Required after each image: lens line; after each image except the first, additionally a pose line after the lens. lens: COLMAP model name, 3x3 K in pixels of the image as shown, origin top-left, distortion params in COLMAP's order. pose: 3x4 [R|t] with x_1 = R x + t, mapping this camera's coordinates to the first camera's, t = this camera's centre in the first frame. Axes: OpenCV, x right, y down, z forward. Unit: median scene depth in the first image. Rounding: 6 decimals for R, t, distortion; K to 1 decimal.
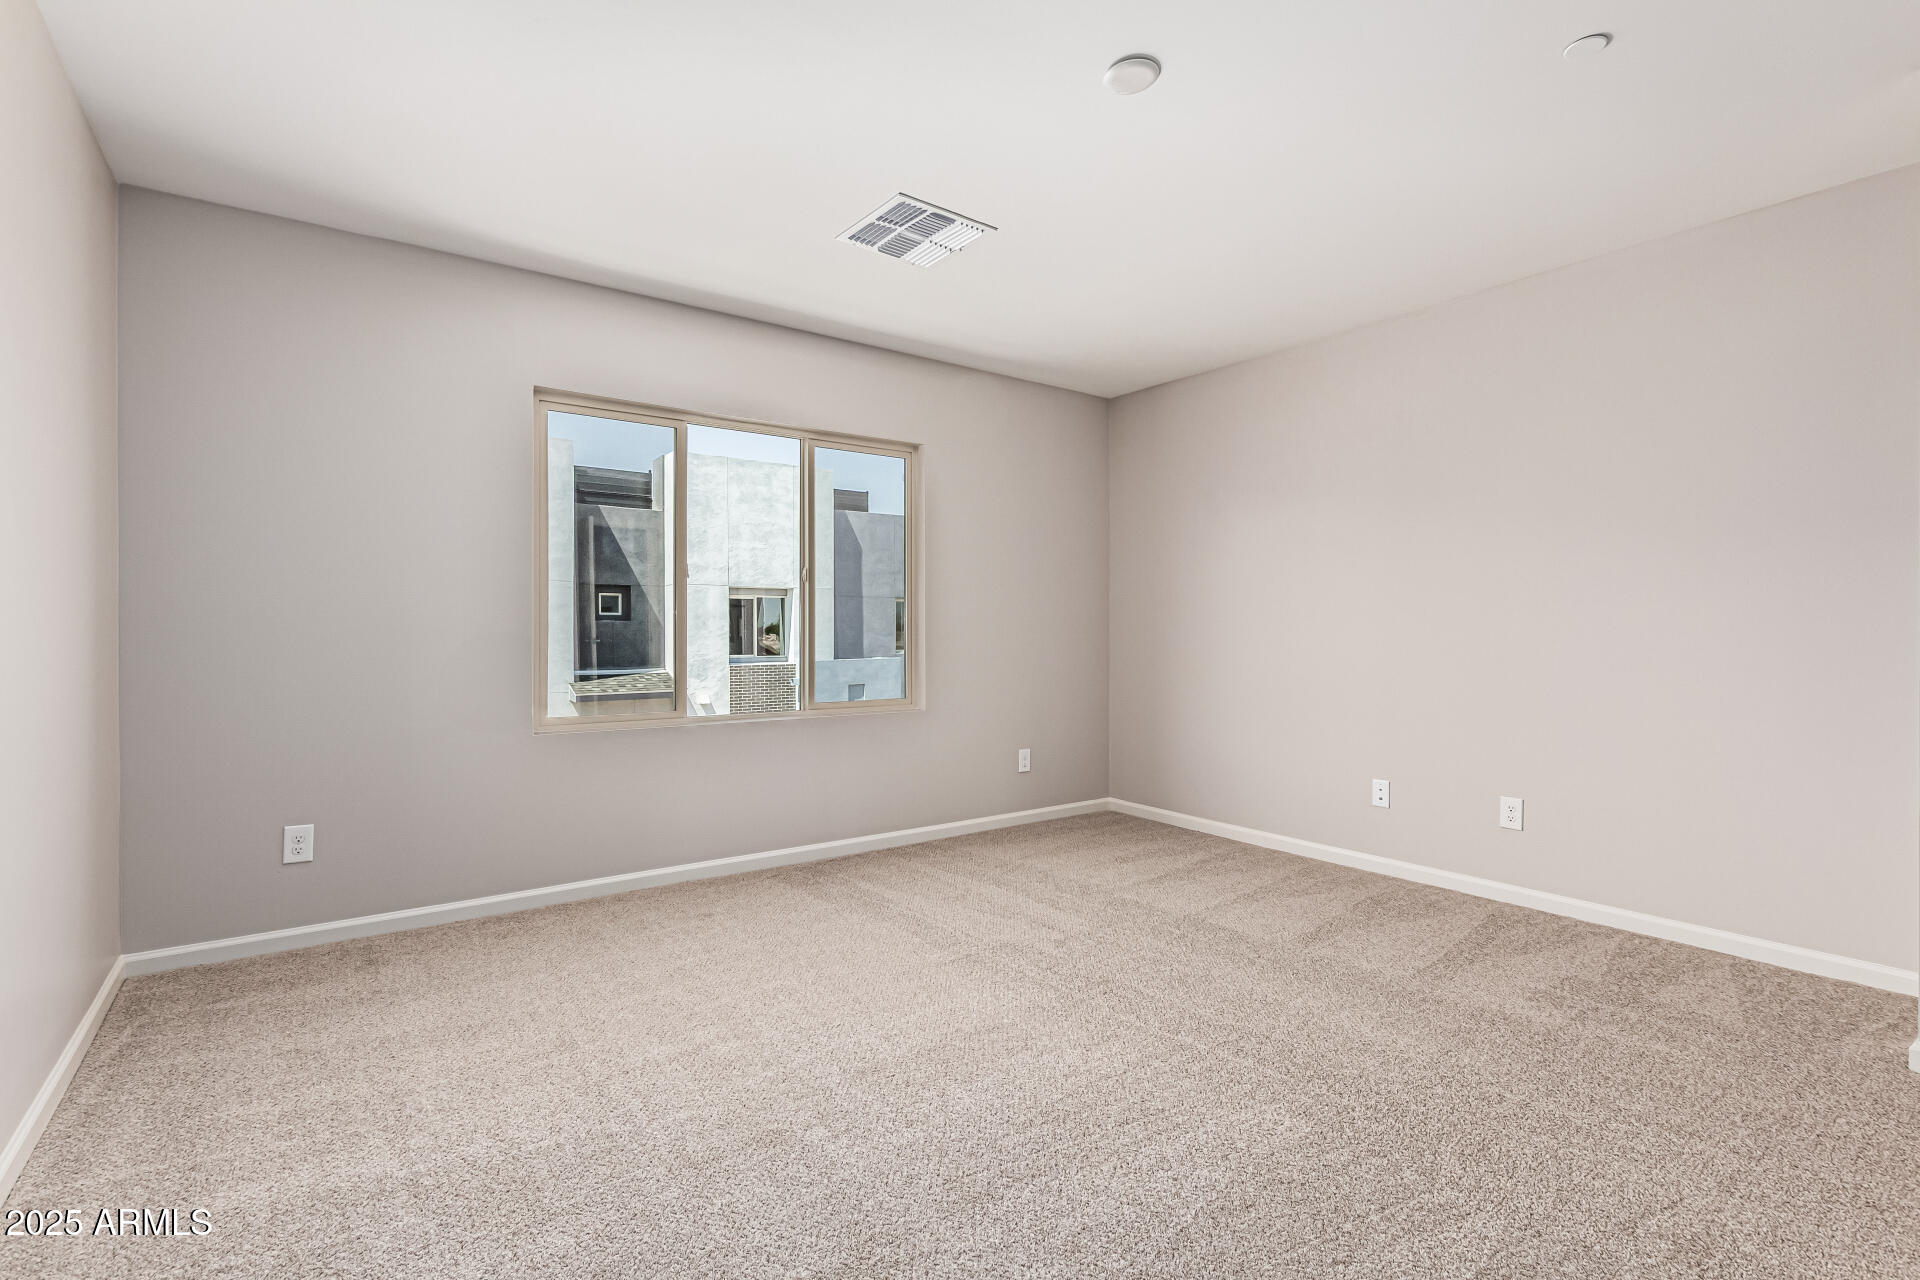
lens RADIAL K [[880.3, 0, 956.3], [0, 880.3, 634.0], [0, 0, 1]] dist [0.008864, -0.001811]
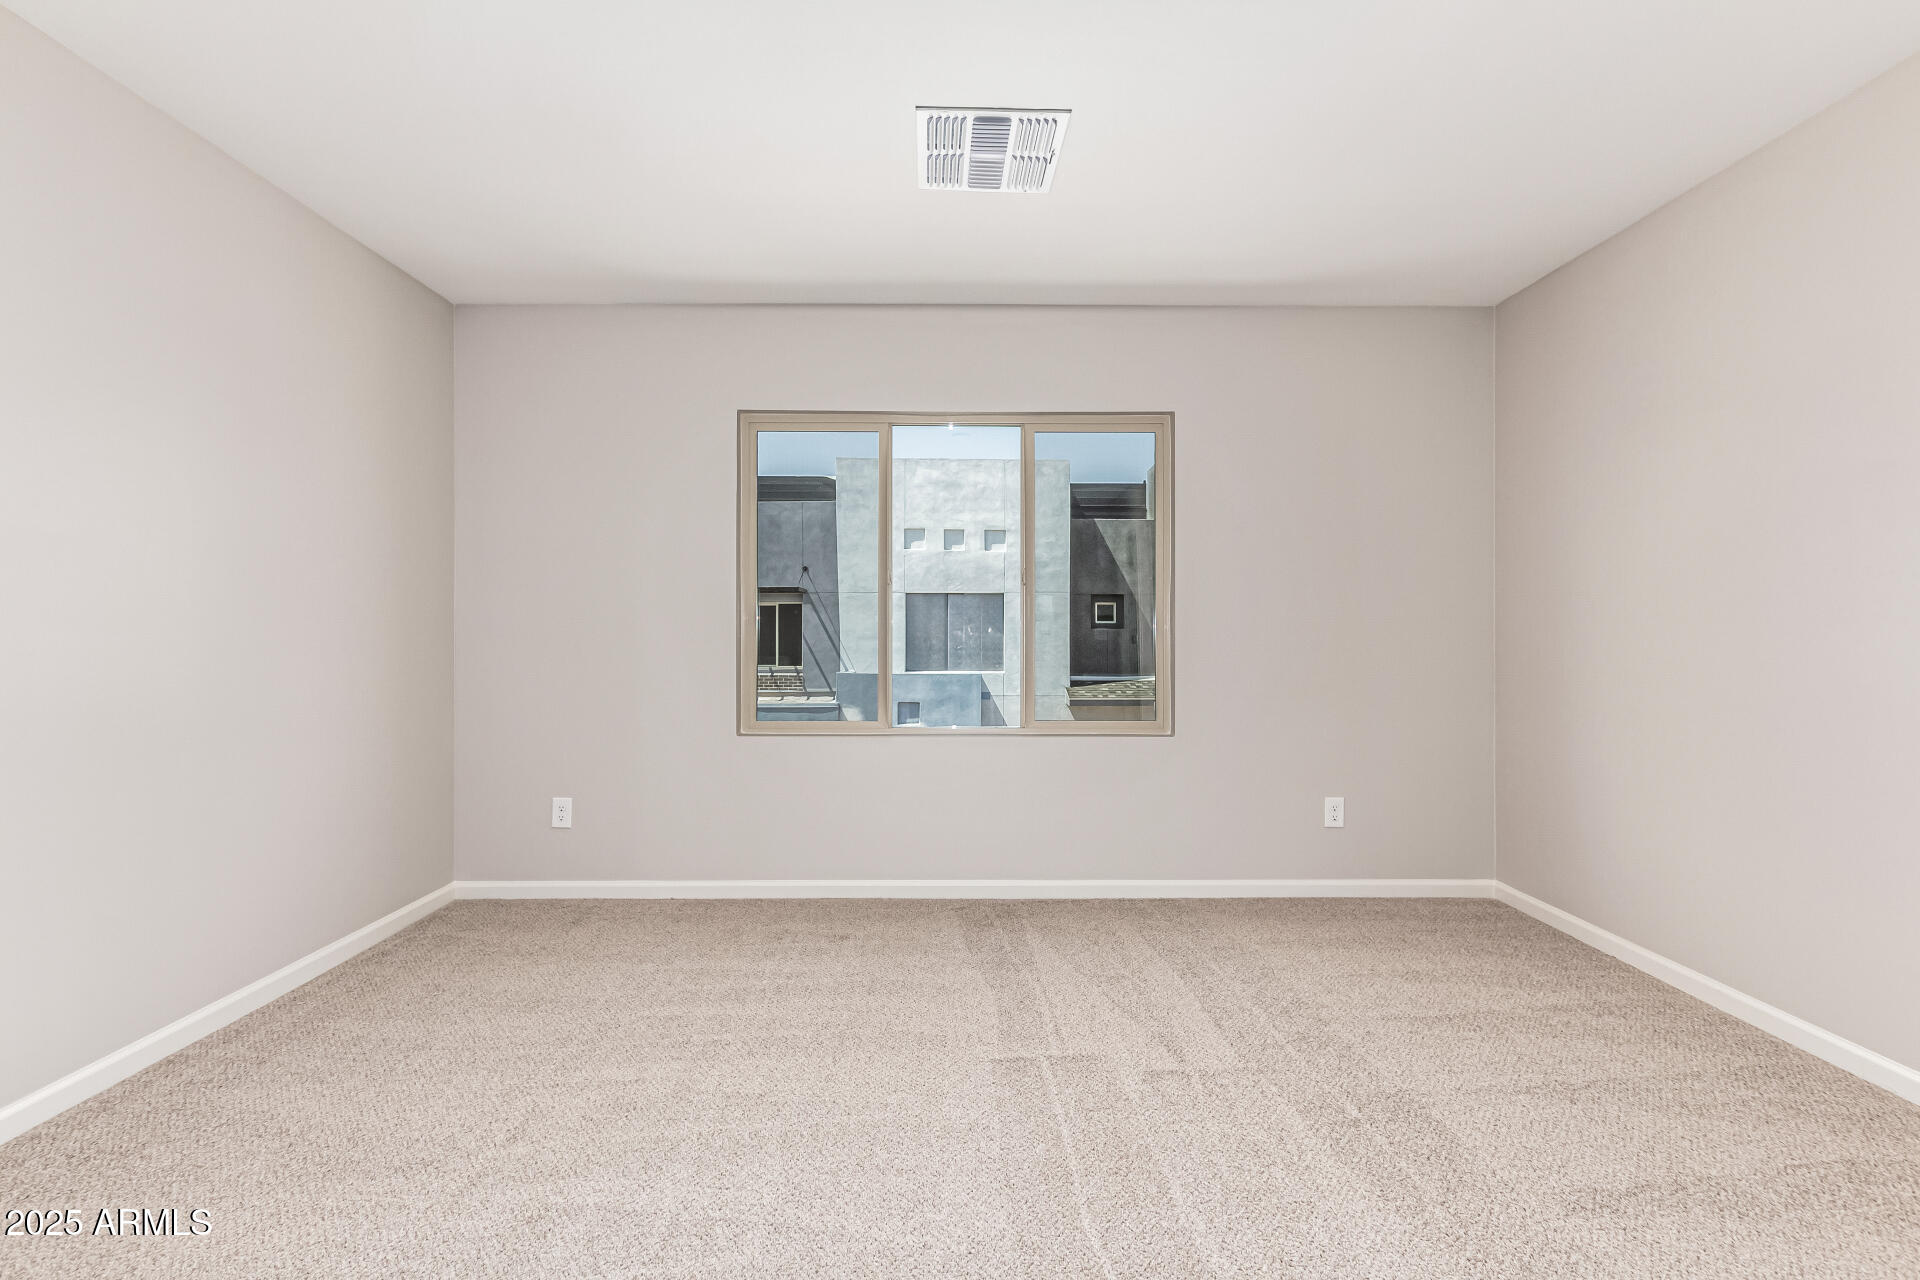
lens RADIAL K [[880.3, 0, 956.7], [0, 880.3, 637.0], [0, 0, 1]] dist [0.008864, -0.001811]
pose [[0.812609, 0.000511, -0.582809, 0.285441], [-0.003586, 0.999985, -0.004123, -0.001918], [0.582799, 0.005441, 0.812598, 0.227676]]
